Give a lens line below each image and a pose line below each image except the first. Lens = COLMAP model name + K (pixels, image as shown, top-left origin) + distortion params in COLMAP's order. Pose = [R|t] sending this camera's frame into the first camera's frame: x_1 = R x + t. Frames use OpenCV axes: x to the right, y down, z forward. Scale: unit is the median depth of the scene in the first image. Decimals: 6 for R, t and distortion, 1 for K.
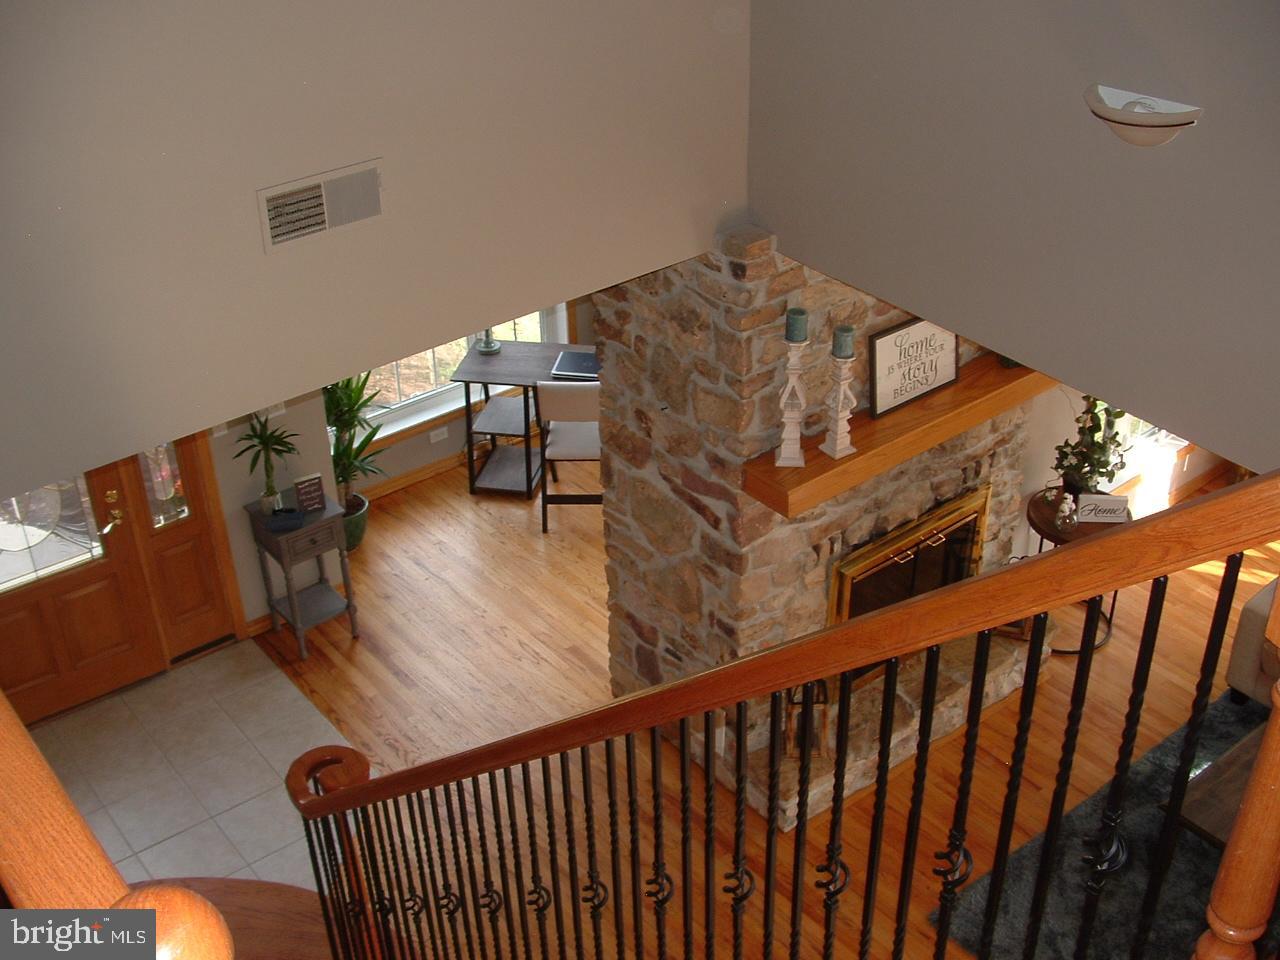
lens RADIAL K [[1513.5, 0, 643.6], [0, 1513.5, 494.4], [0, 0, 1]] dist [-0.261137, 0.315835]
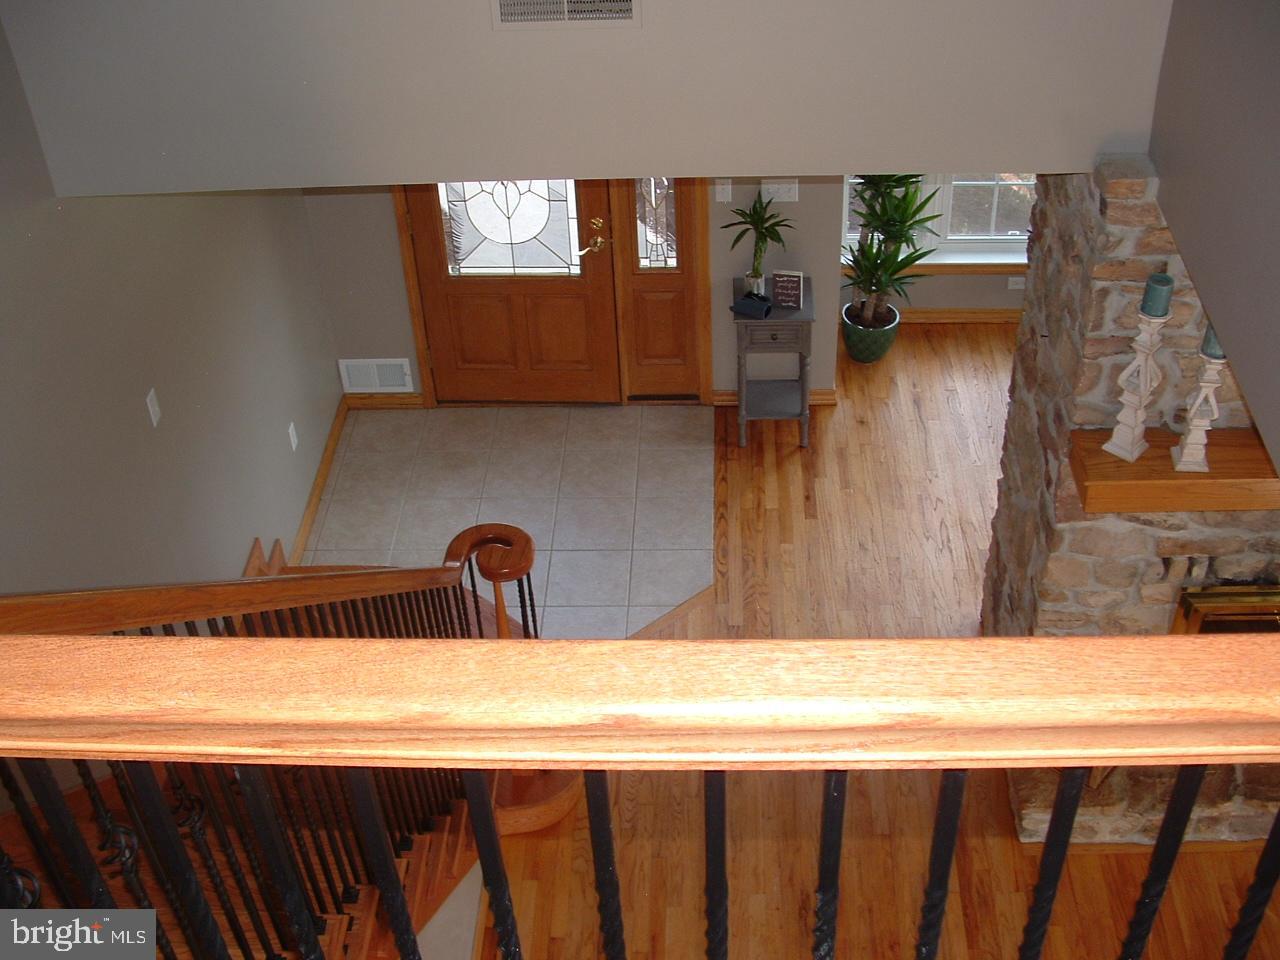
lens RADIAL K [[1513.5, 0, 643.6], [0, 1513.5, 494.4], [0, 0, 1]] dist [-0.261137, 0.315835]
pose [[0.760278, 0.407964, -0.505513, 0.271015], [-0.323981, 0.912635, 0.249265, -0.099547], [0.563040, -0.025734, 0.826029, 0.162428]]
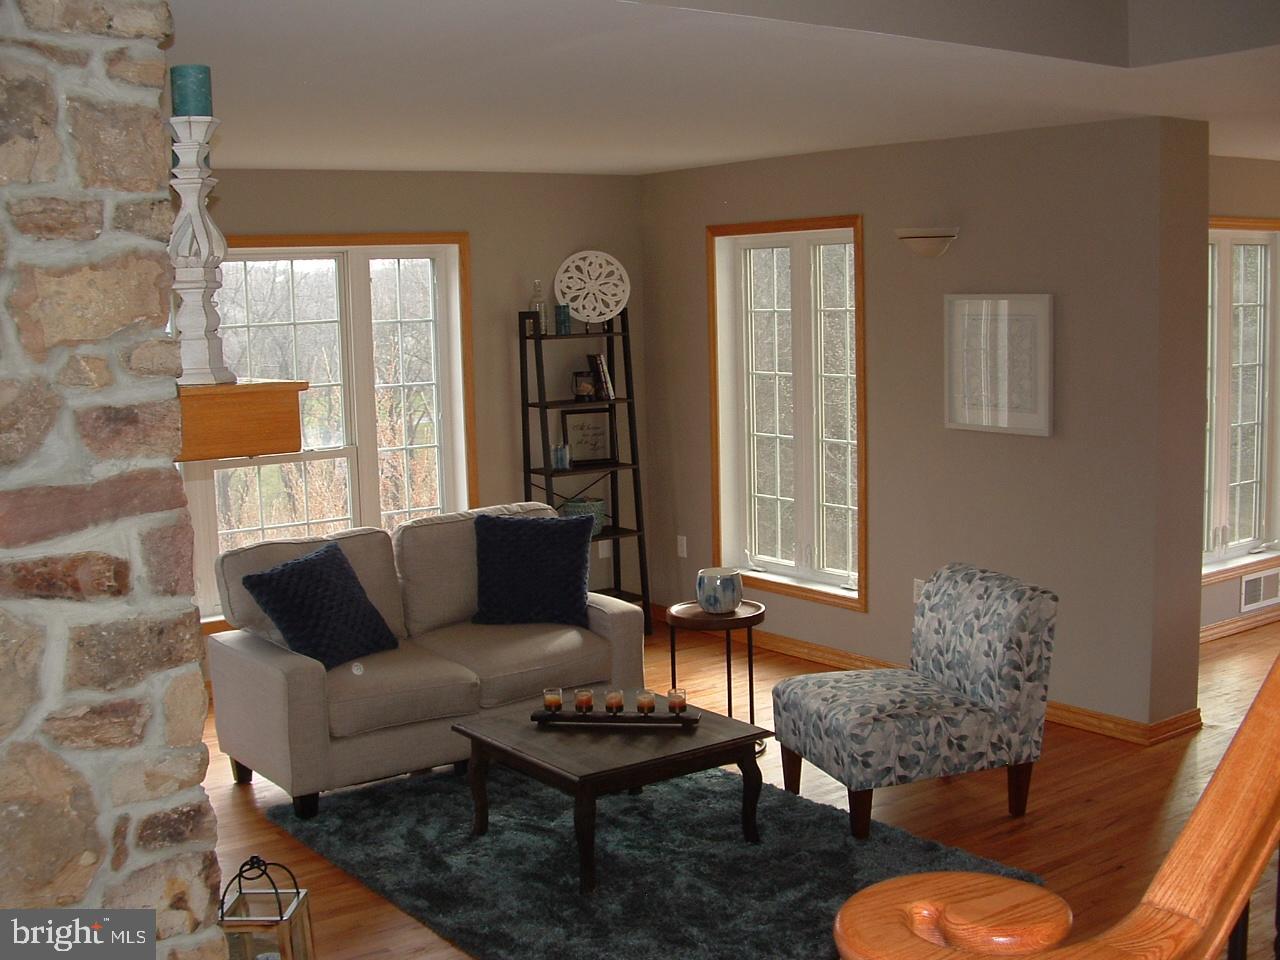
lens RADIAL K [[1513.5, 0, 643.6], [0, 1513.5, 494.4], [0, 0, 1]] dist [-0.261137, 0.315835]
pose [[0.039234, -0.105644, 0.993630, -0.349431], [0.551399, 0.831576, 0.066642, 0.049925], [-0.833318, 0.545272, 0.090878, 0.734294]]
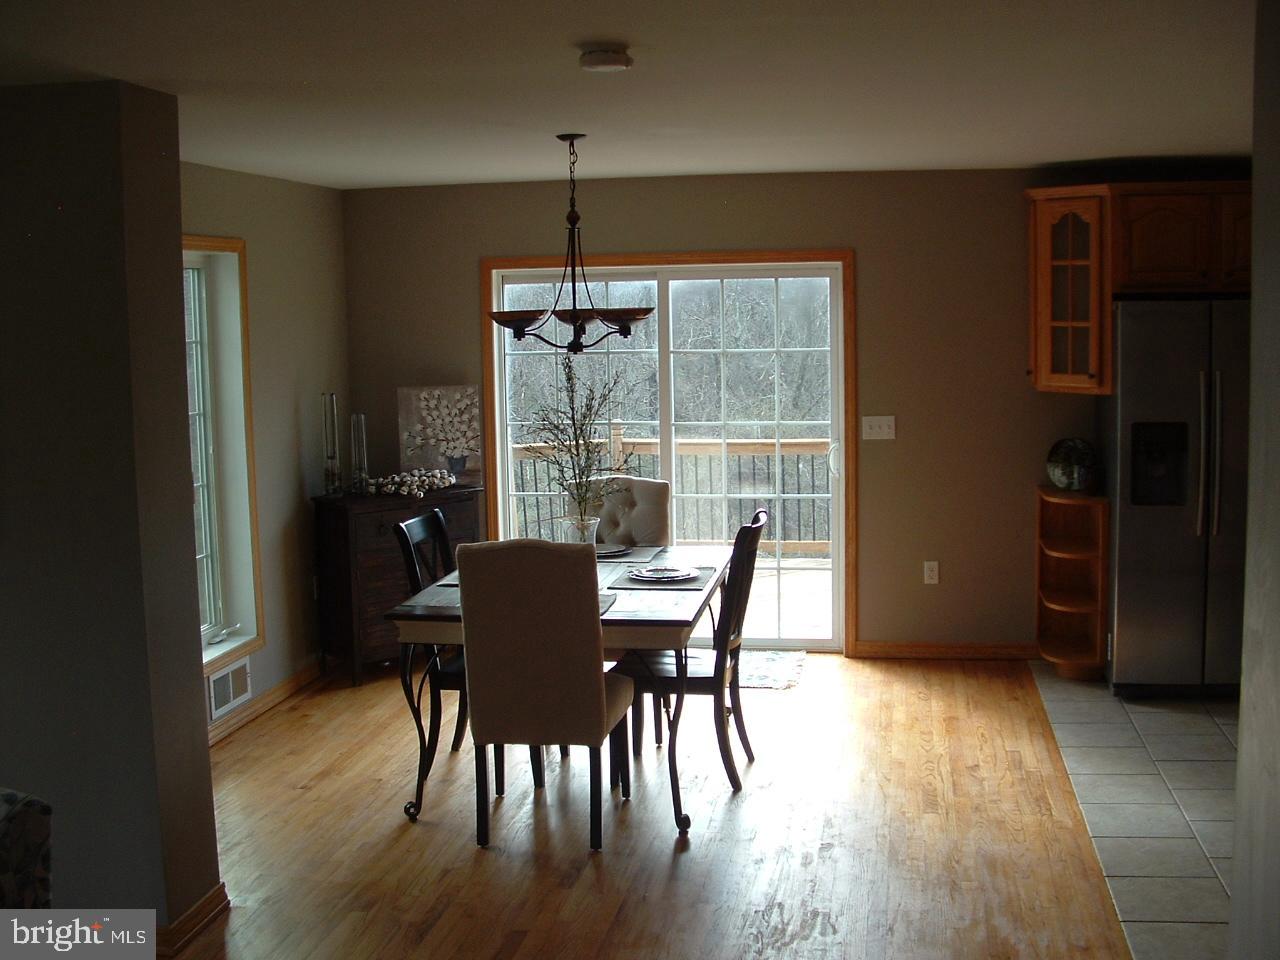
lens RADIAL K [[1513.5, 0, 643.6], [0, 1513.5, 494.4], [0, 0, 1]] dist [-0.261137, 0.315835]
pose [[-0.661084, -0.056231, 0.748202, -0.070361], [0.427145, 0.791620, 0.436903, 0.053805], [-0.616859, 0.608420, -0.499309, 0.710510]]
